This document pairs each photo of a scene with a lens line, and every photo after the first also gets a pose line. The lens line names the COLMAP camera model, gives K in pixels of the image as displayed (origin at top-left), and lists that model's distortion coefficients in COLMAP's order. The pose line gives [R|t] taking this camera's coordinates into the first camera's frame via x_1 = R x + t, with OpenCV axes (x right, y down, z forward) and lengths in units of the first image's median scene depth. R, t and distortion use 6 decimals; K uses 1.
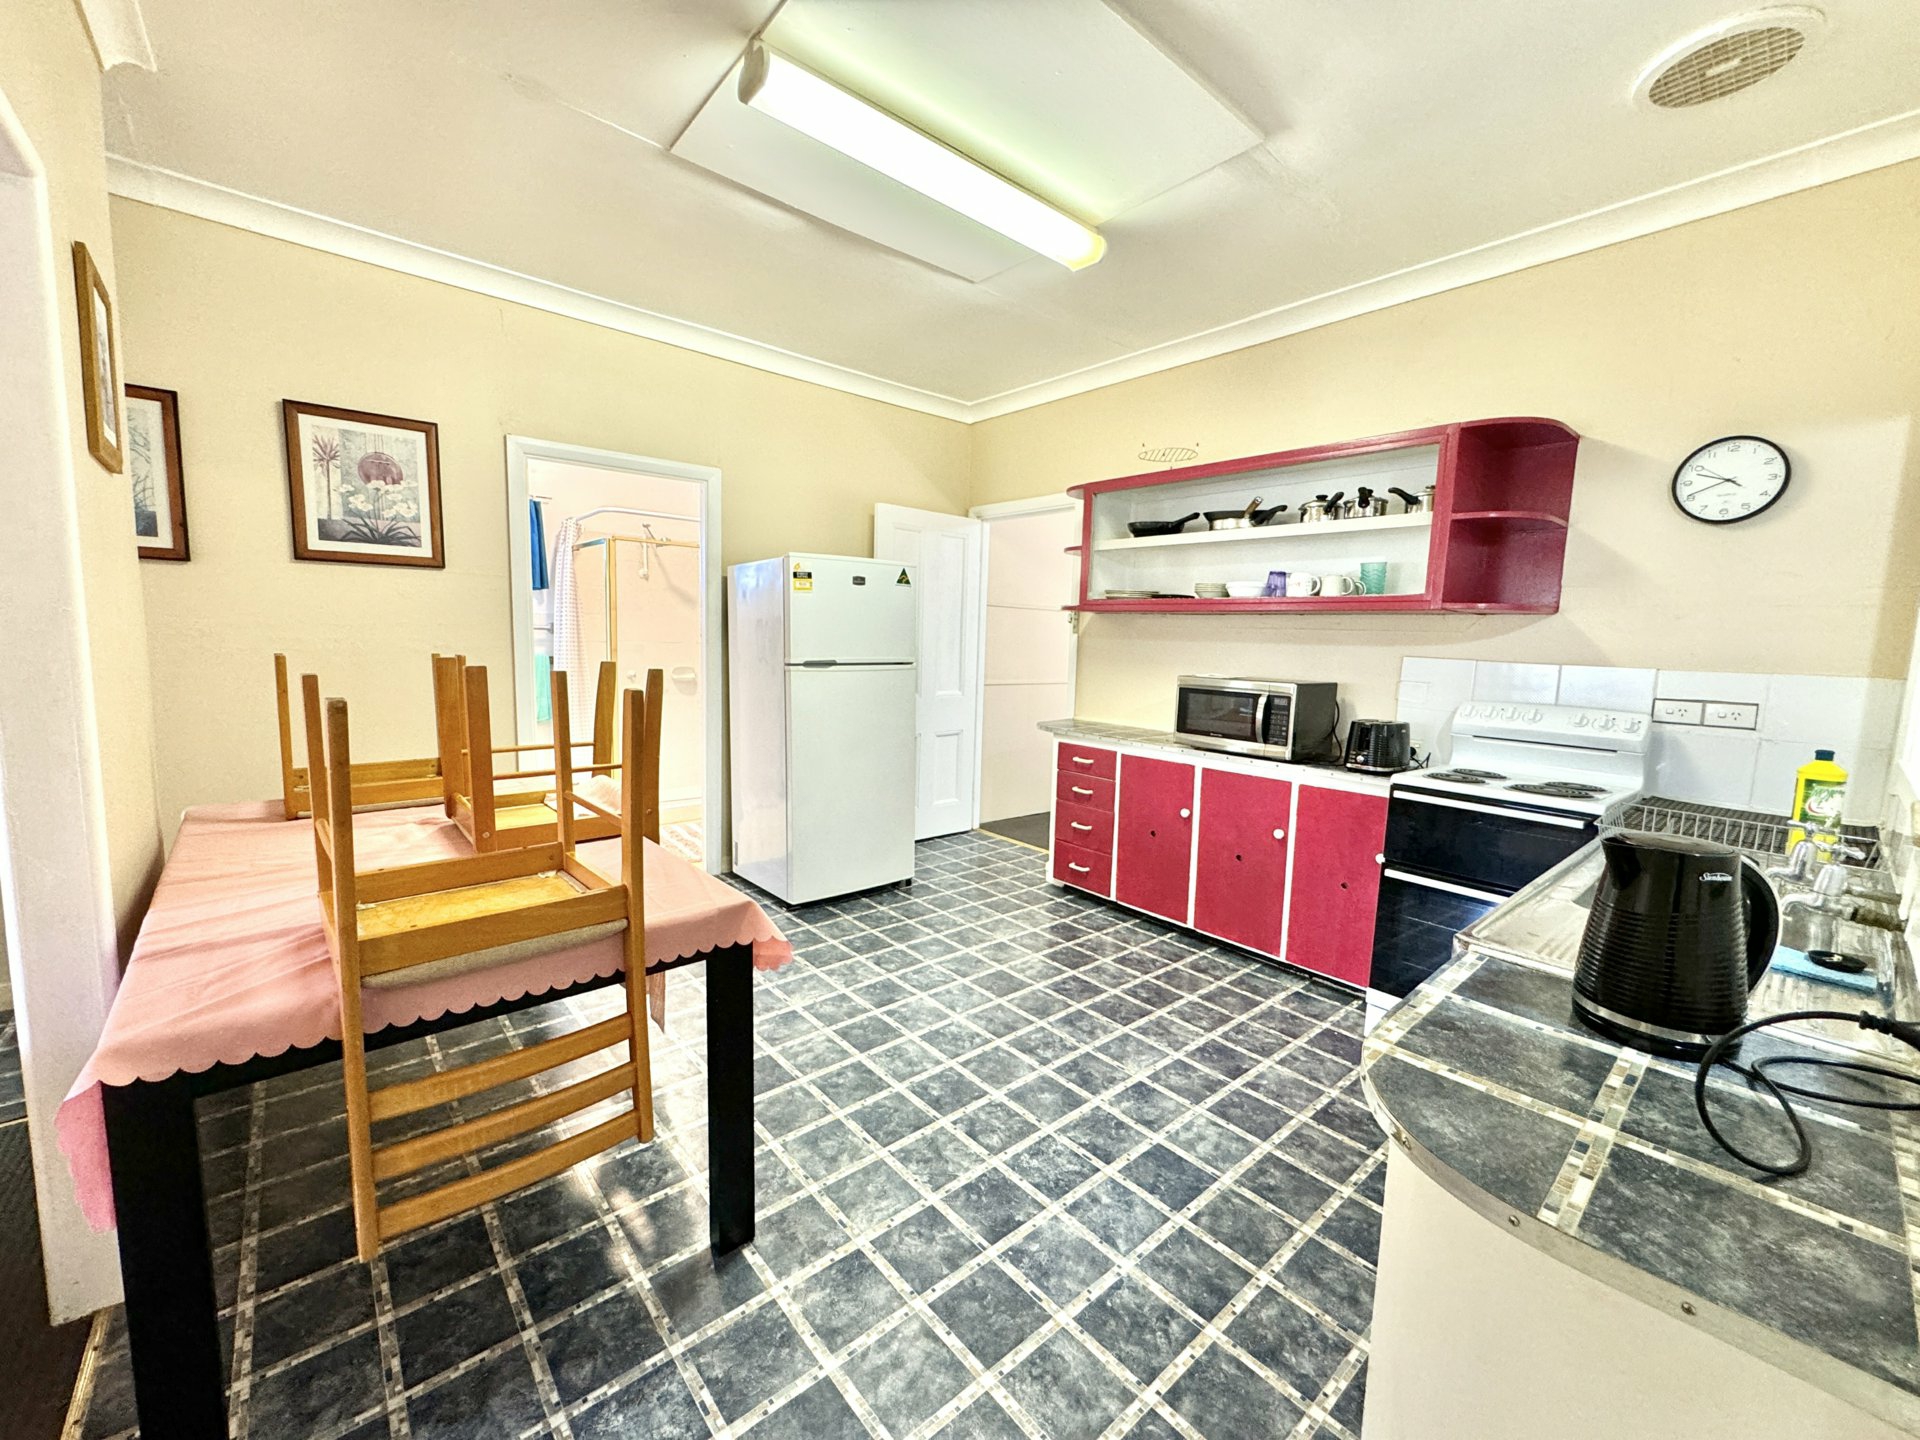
lens RADIAL K [[775.6, 0, 963.8], [0, 775.6, 726.7], [0, 0, 1]] dist [0.000473, 0.000615]
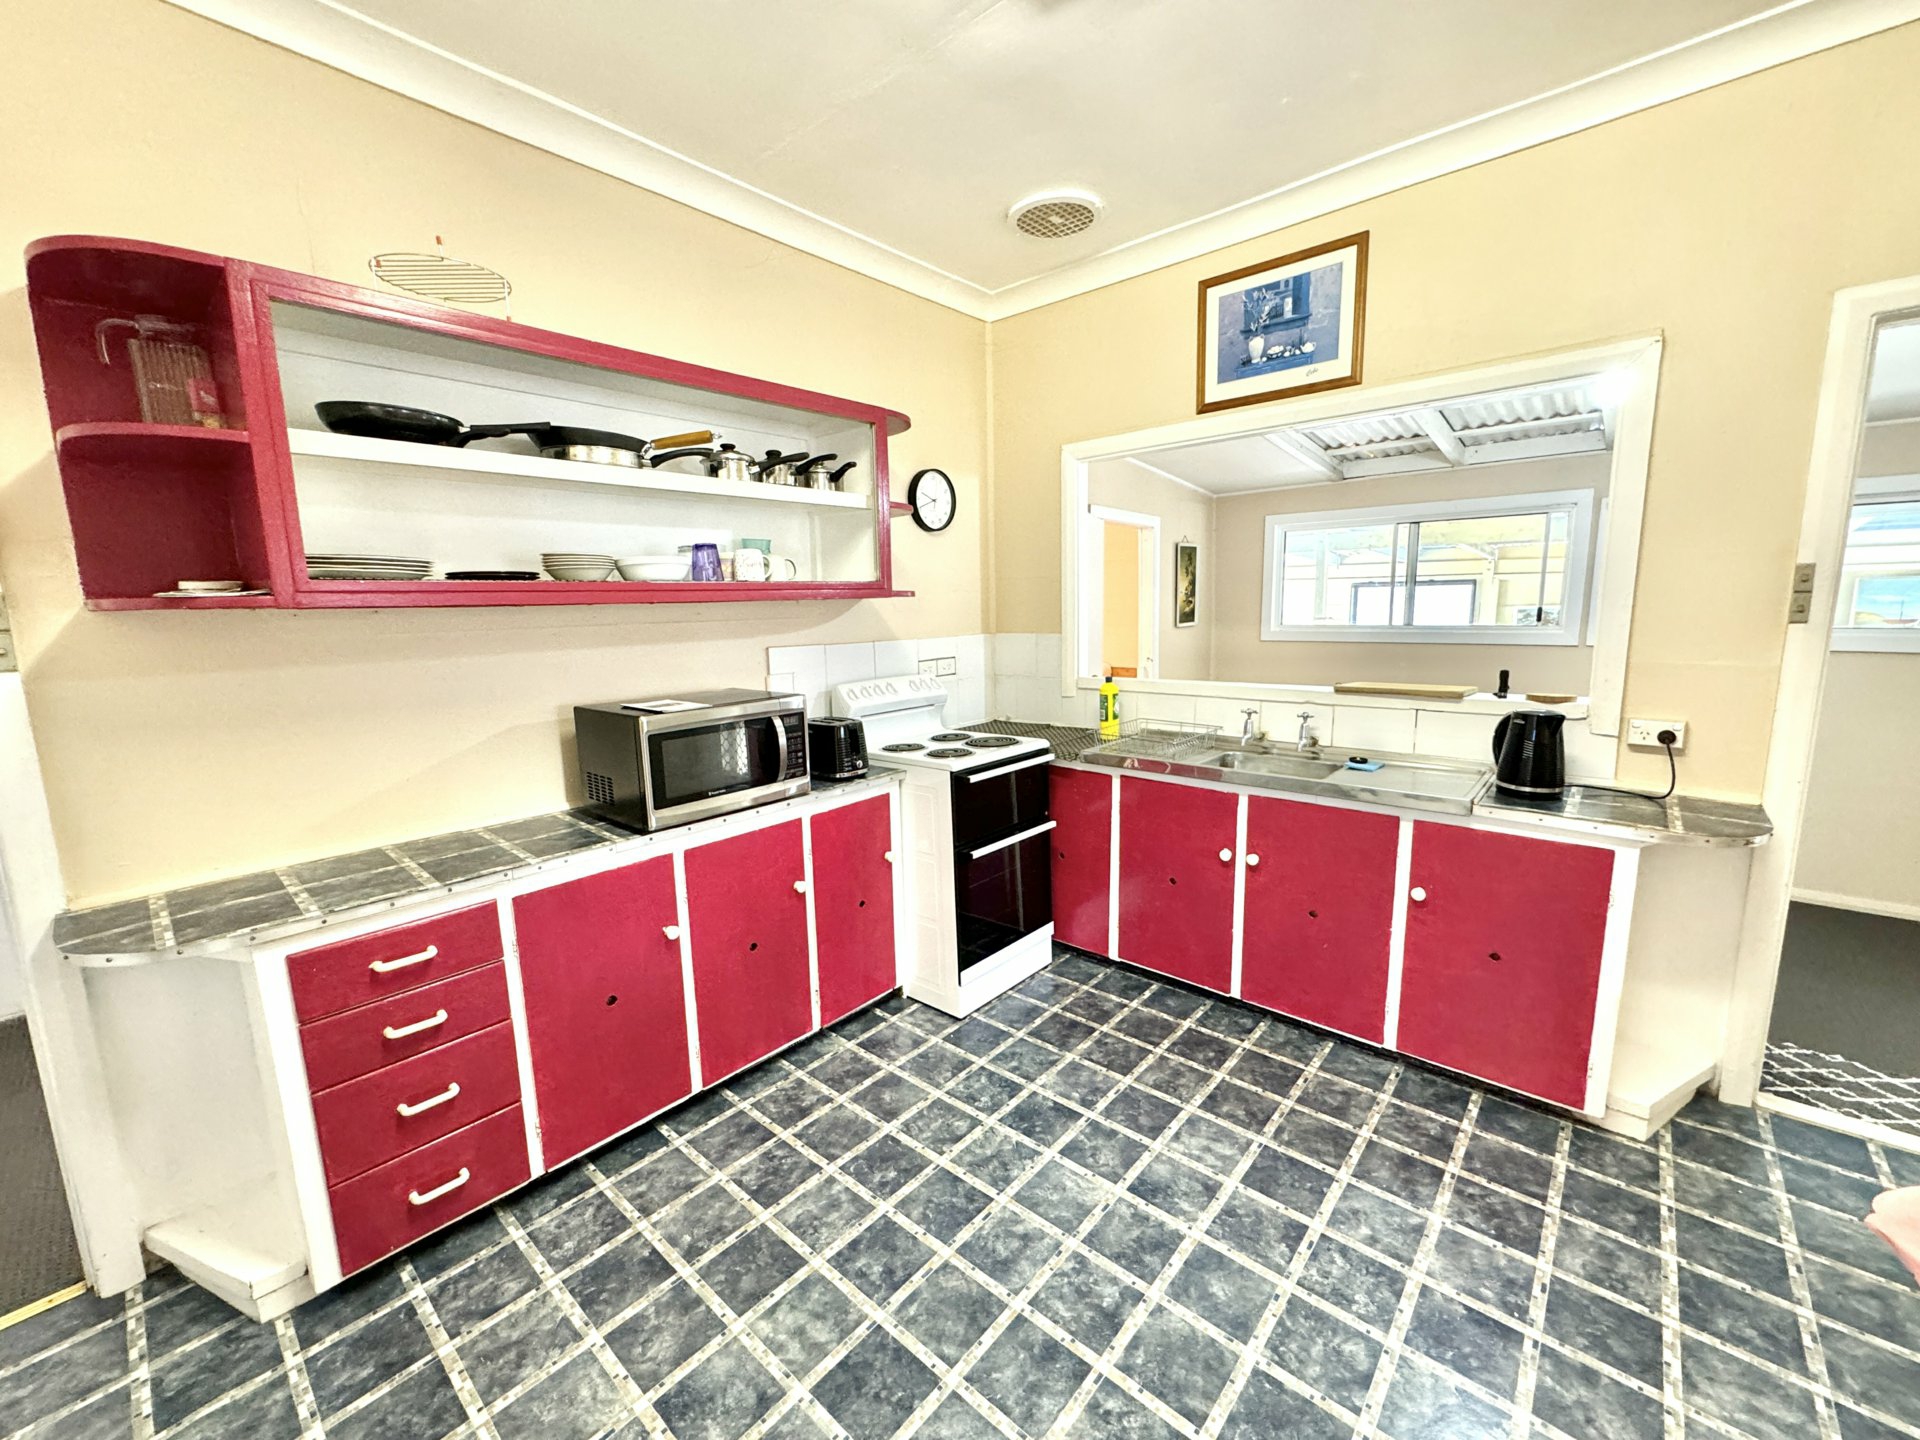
lens RADIAL K [[775.6, 0, 966.6], [0, 775.6, 699.9], [0, 0, 1]] dist [0.000473, 0.000615]
pose [[-0.131918, -0.147036, 0.980295, -0.355811], [0.142039, 0.975928, 0.165496, -0.148643], [-0.981031, 0.161072, -0.107857, 0.900843]]
